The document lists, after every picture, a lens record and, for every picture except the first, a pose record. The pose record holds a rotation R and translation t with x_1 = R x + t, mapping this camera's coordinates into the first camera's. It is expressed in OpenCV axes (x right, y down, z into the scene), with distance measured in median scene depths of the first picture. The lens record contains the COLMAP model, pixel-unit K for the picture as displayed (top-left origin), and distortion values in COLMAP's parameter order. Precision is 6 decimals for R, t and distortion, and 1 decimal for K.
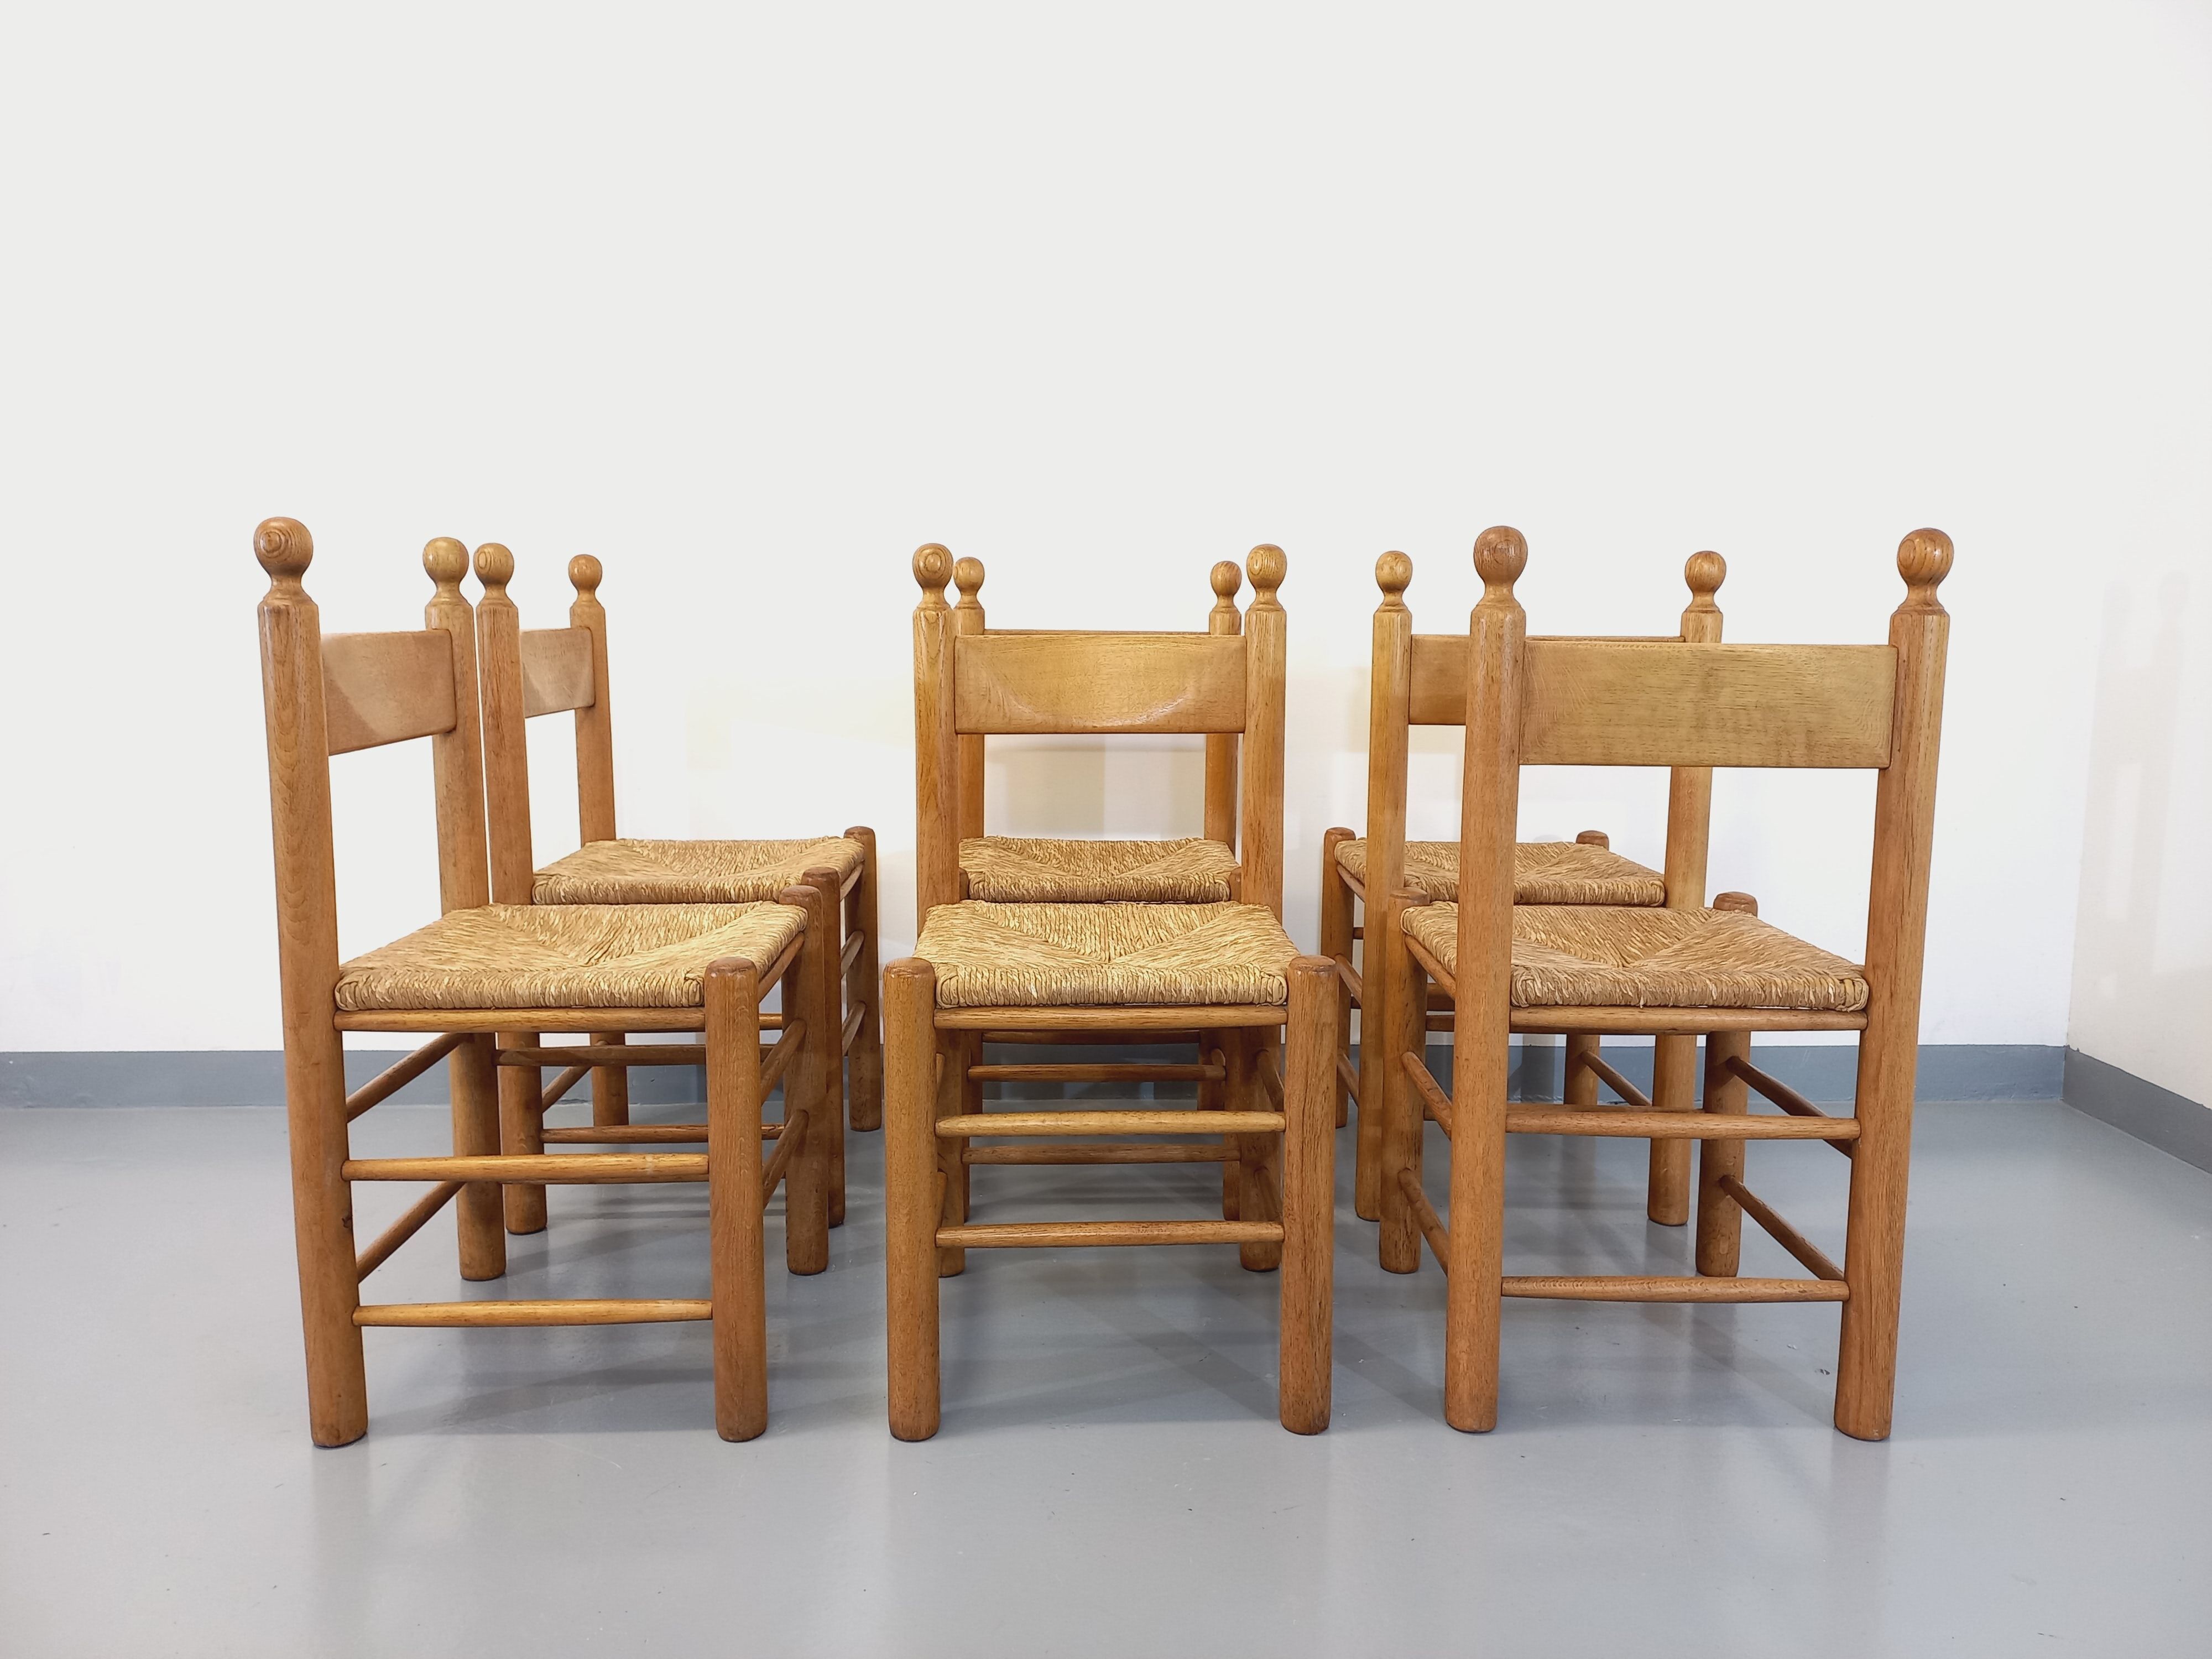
lens RADIAL K [[1608.8, 0, 1107.3], [0, 1608.8, 791.7], [0, 0, 1]] dist [0.082989, -0.073895]
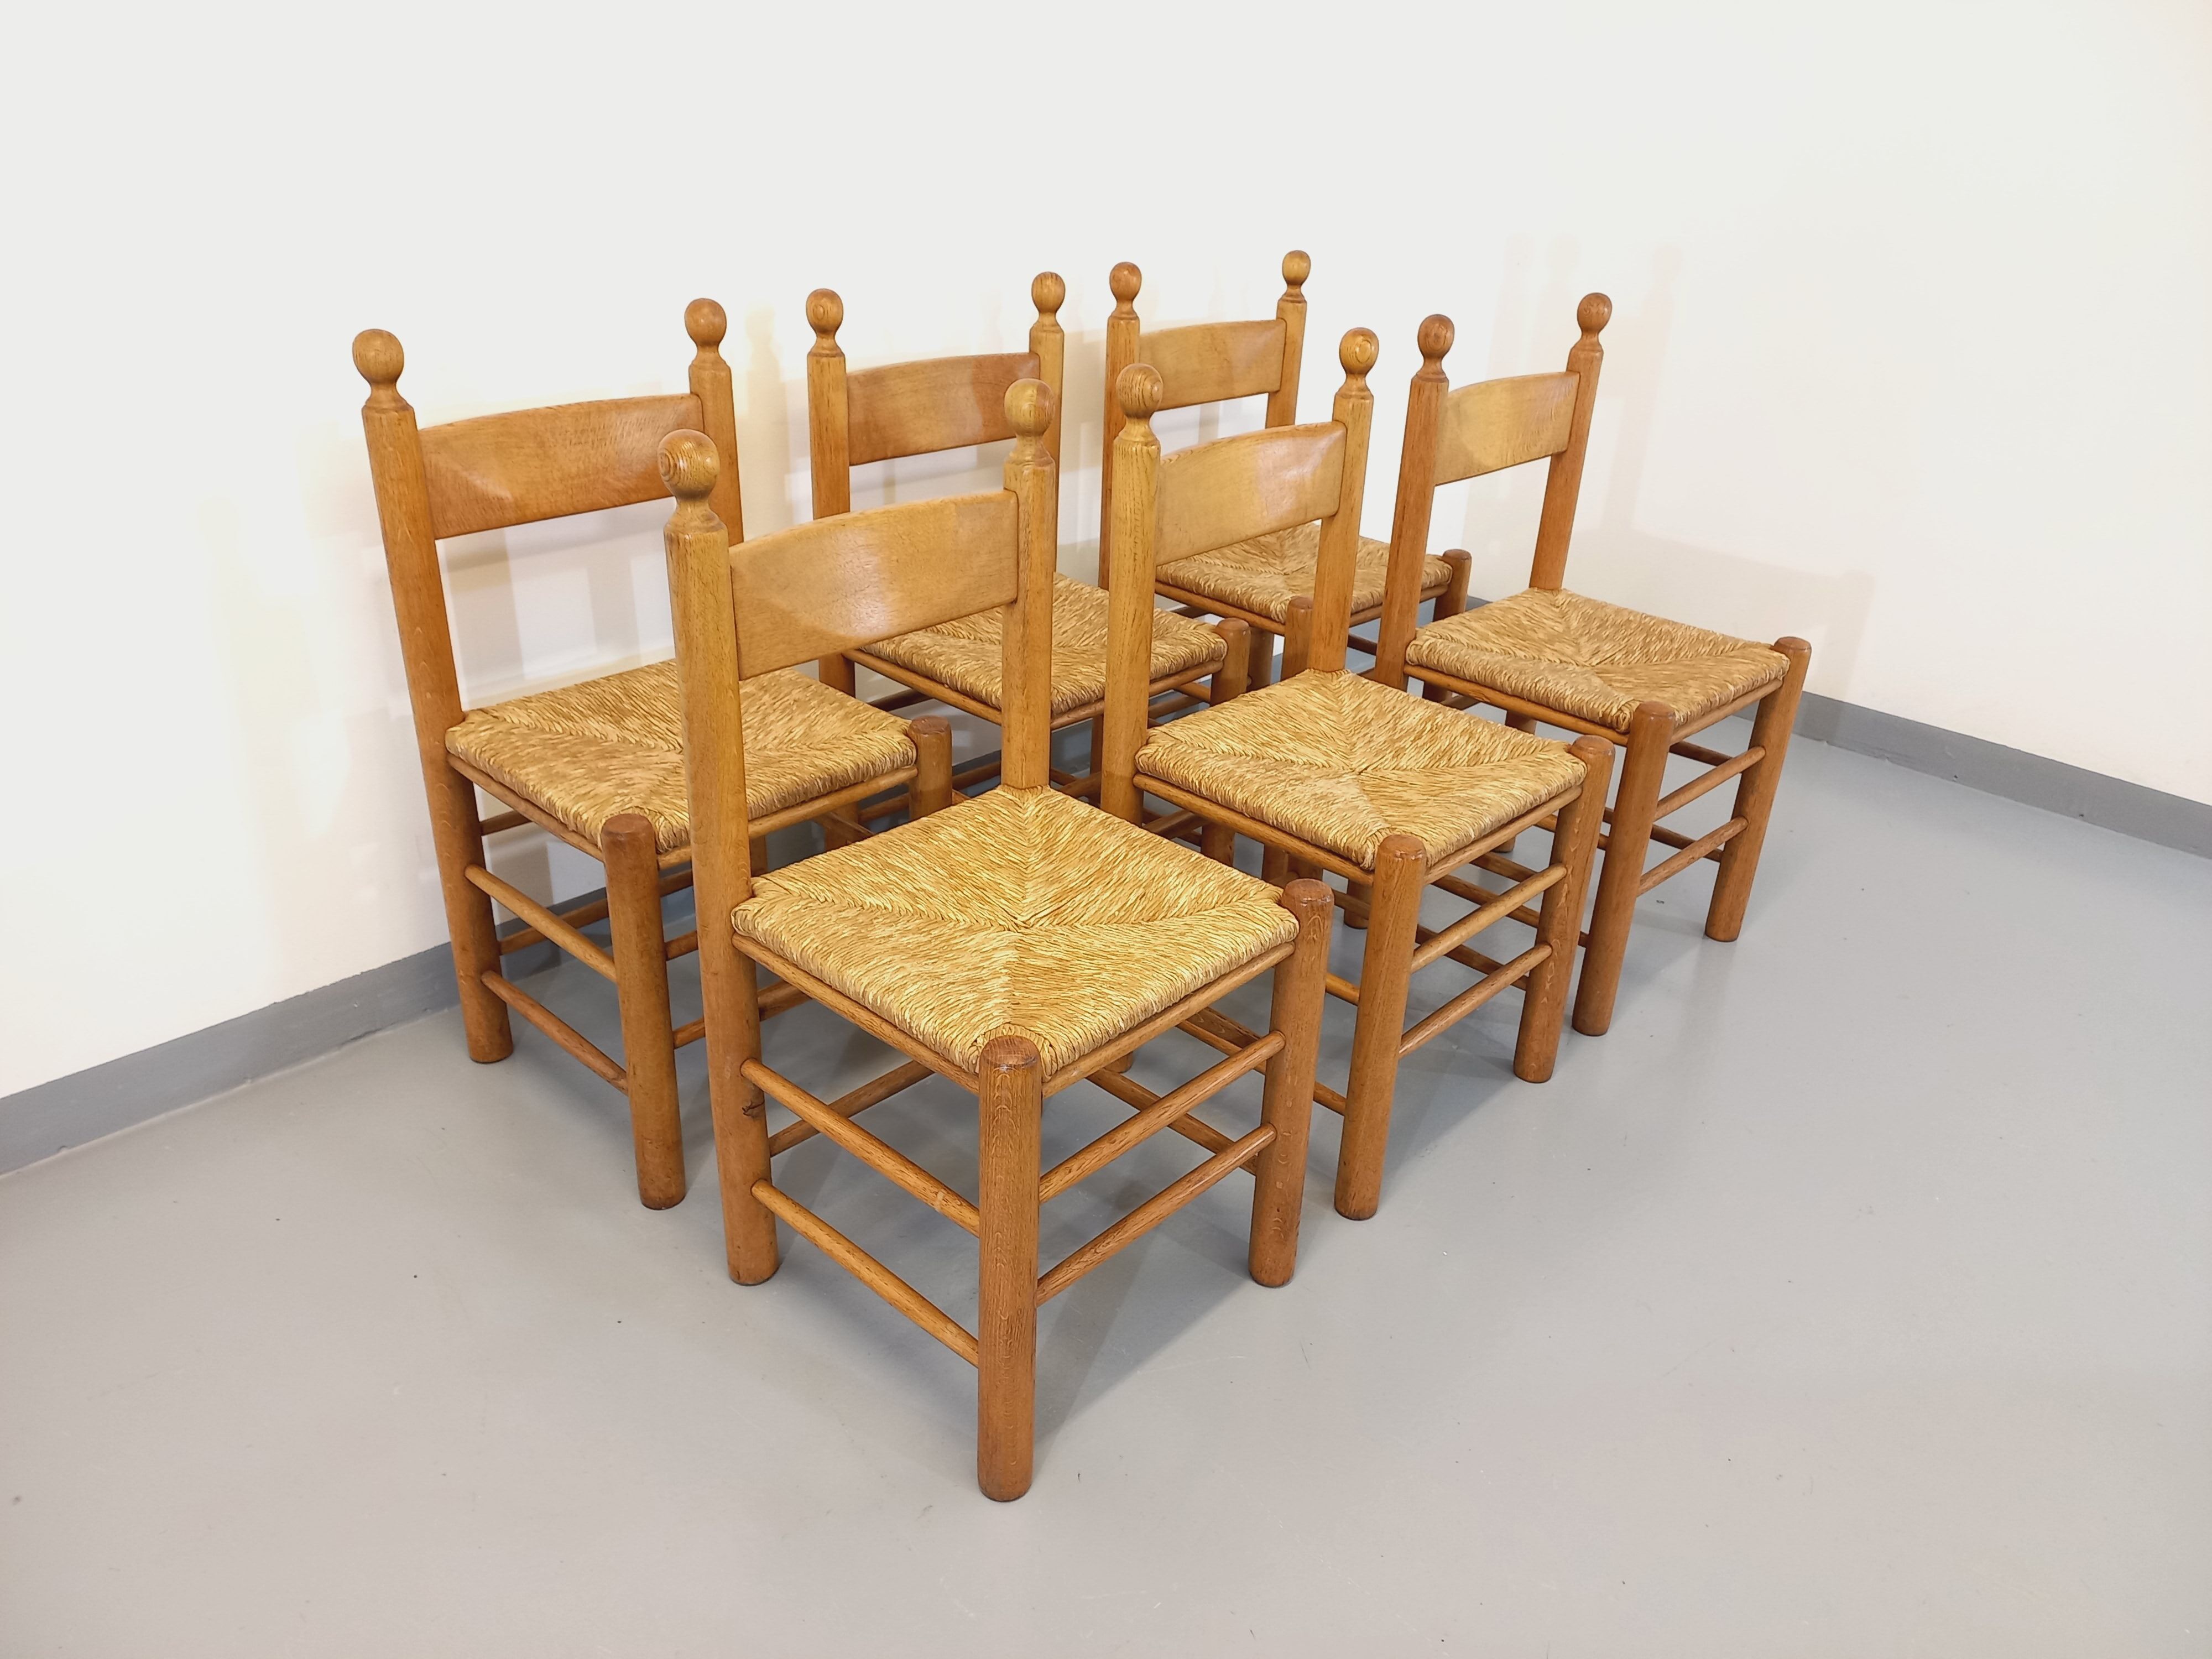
lens RADIAL K [[1608.8, 0, 1125.2], [0, 1608.8, 829.2], [0, 0, 1]] dist [0.082989, -0.073895]
pose [[0.707757, -0.290748, 0.643852, -0.859205], [0.037897, 0.925697, 0.376364, -0.285163], [-0.705439, -0.241974, 0.666187, 0.386573]]
